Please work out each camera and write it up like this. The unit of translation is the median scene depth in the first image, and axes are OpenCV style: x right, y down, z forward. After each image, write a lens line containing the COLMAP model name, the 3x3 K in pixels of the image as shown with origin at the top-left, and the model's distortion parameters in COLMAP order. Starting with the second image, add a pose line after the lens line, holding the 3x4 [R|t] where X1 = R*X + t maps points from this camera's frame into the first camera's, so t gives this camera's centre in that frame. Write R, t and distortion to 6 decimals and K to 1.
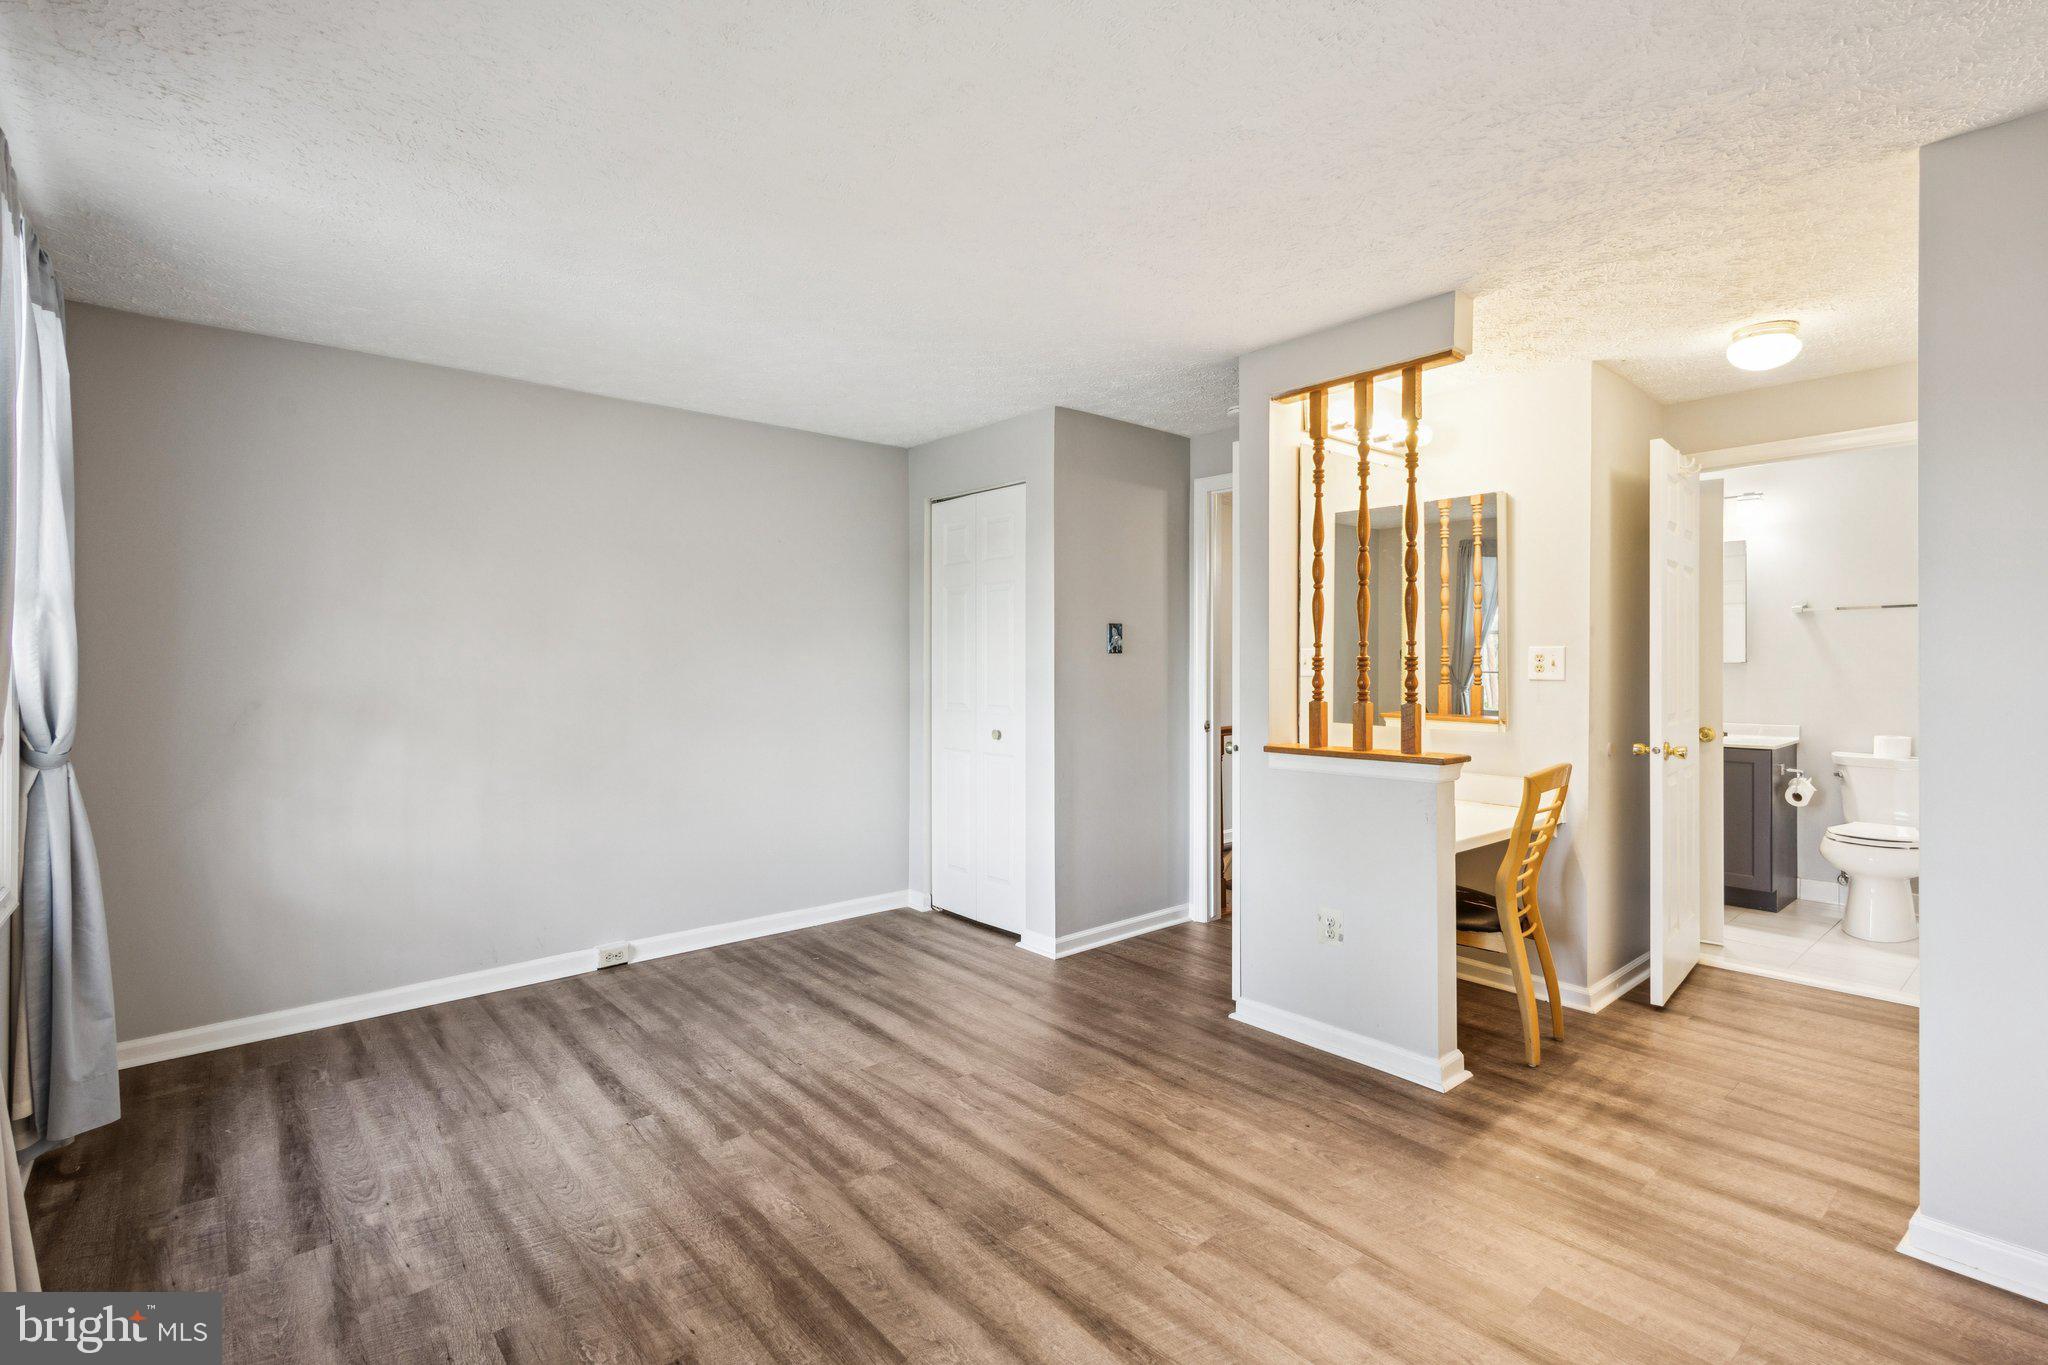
lens RADIAL K [[941.8, 0, 1042.0], [0, 941.8, 673.2], [0, 0, 1]] dist [0.014090, -0.003435]
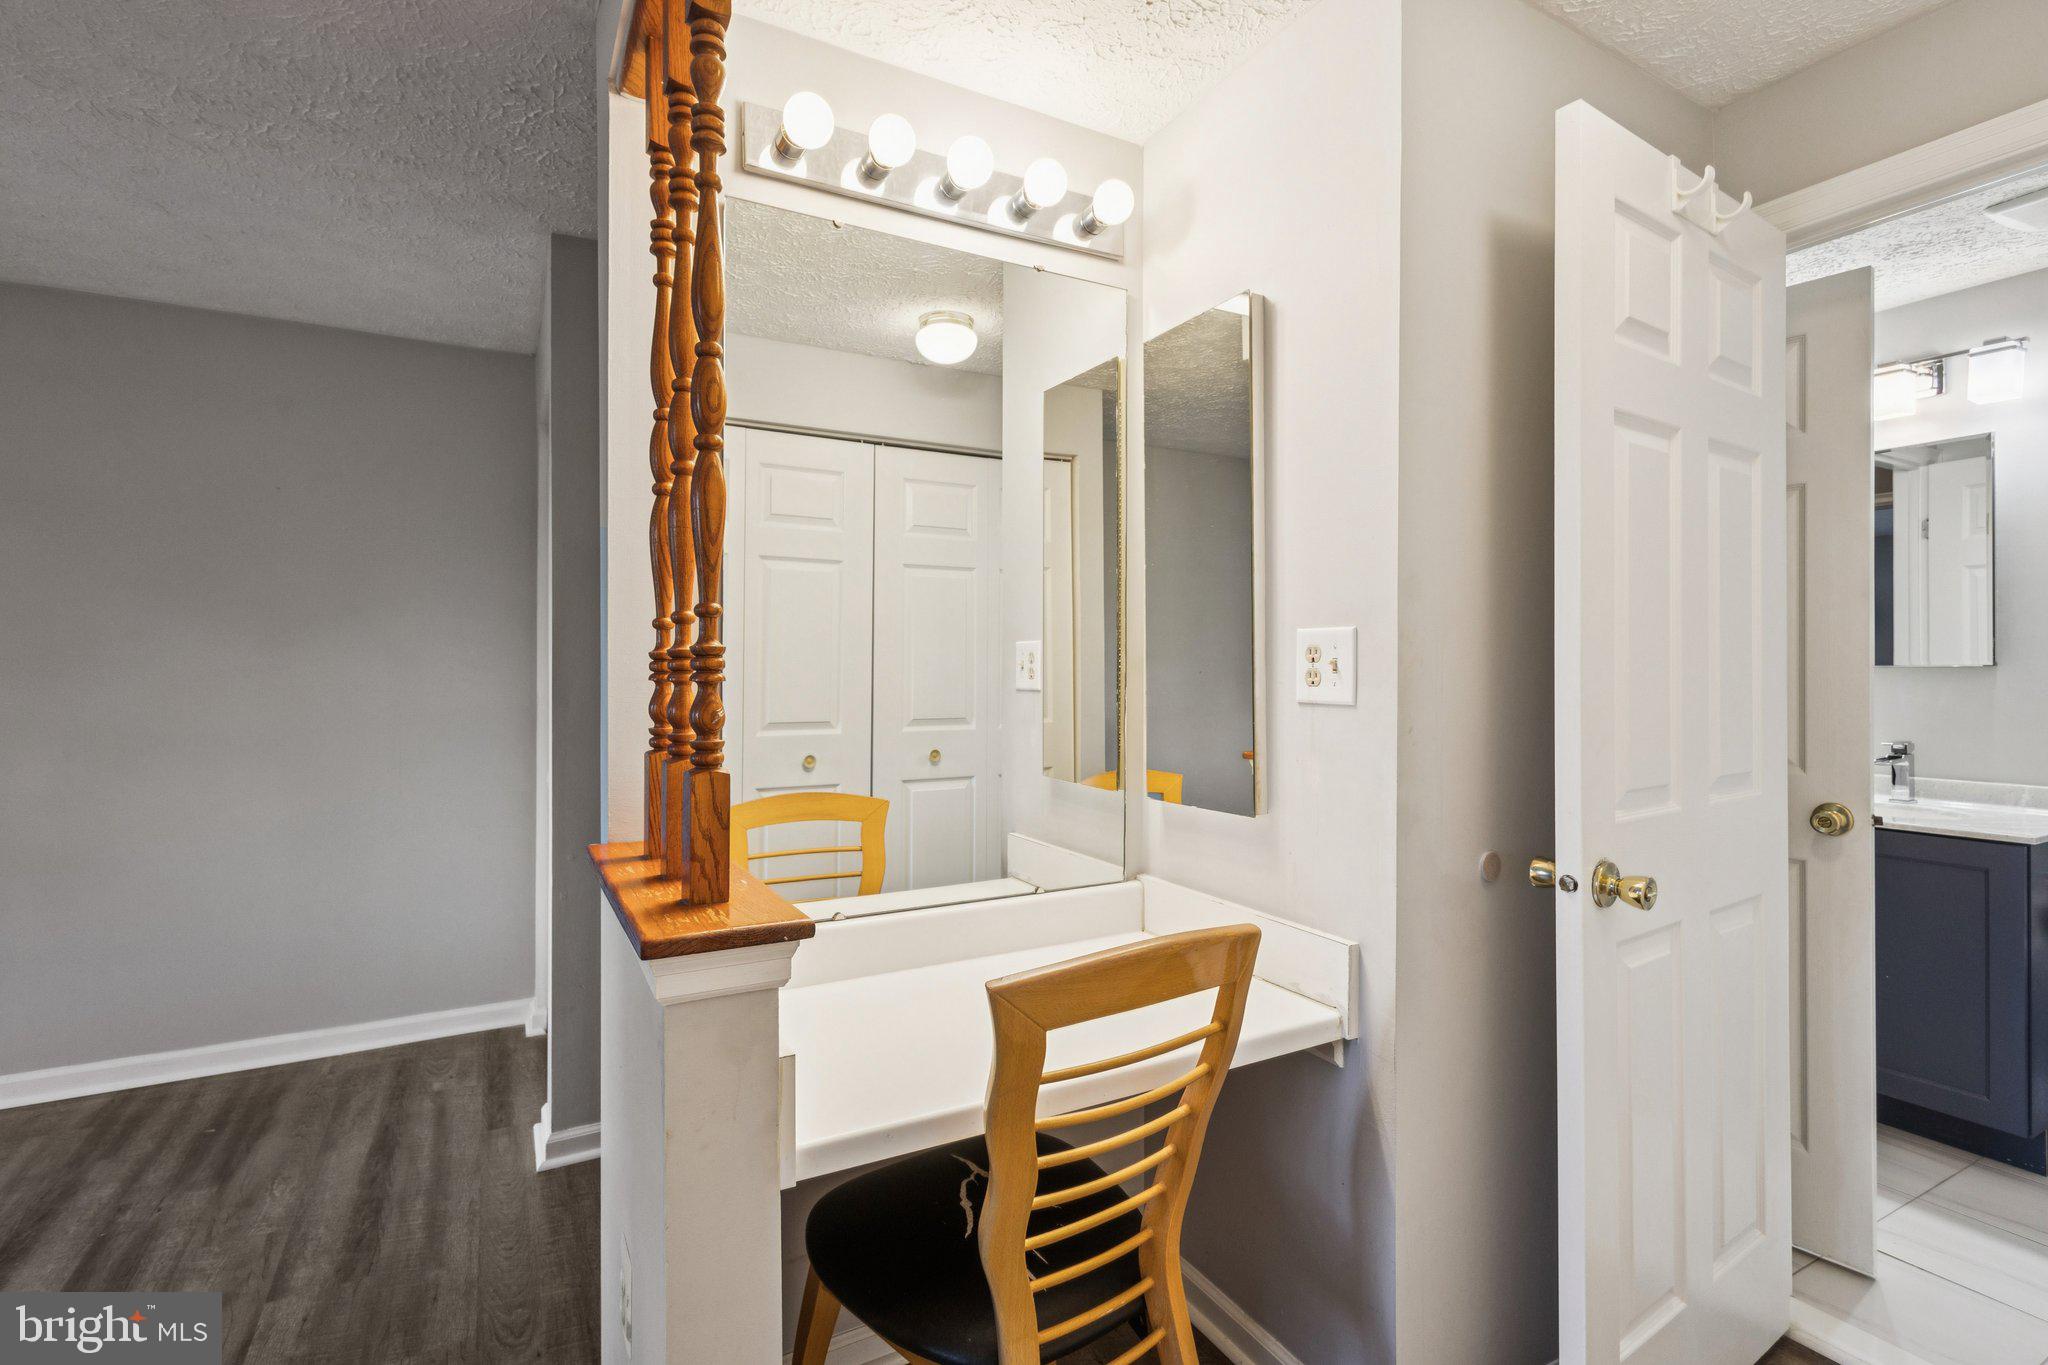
lens RADIAL K [[941.8, 0, 1024.3], [0, 941.8, 647.6], [0, 0, 1]] dist [0.014090, -0.003435]
pose [[0.972450, -0.009479, -0.232917, 0.616057], [0.000601, 0.999272, -0.038156, -0.002641], [0.233109, 0.036965, 0.971748, 0.658561]]
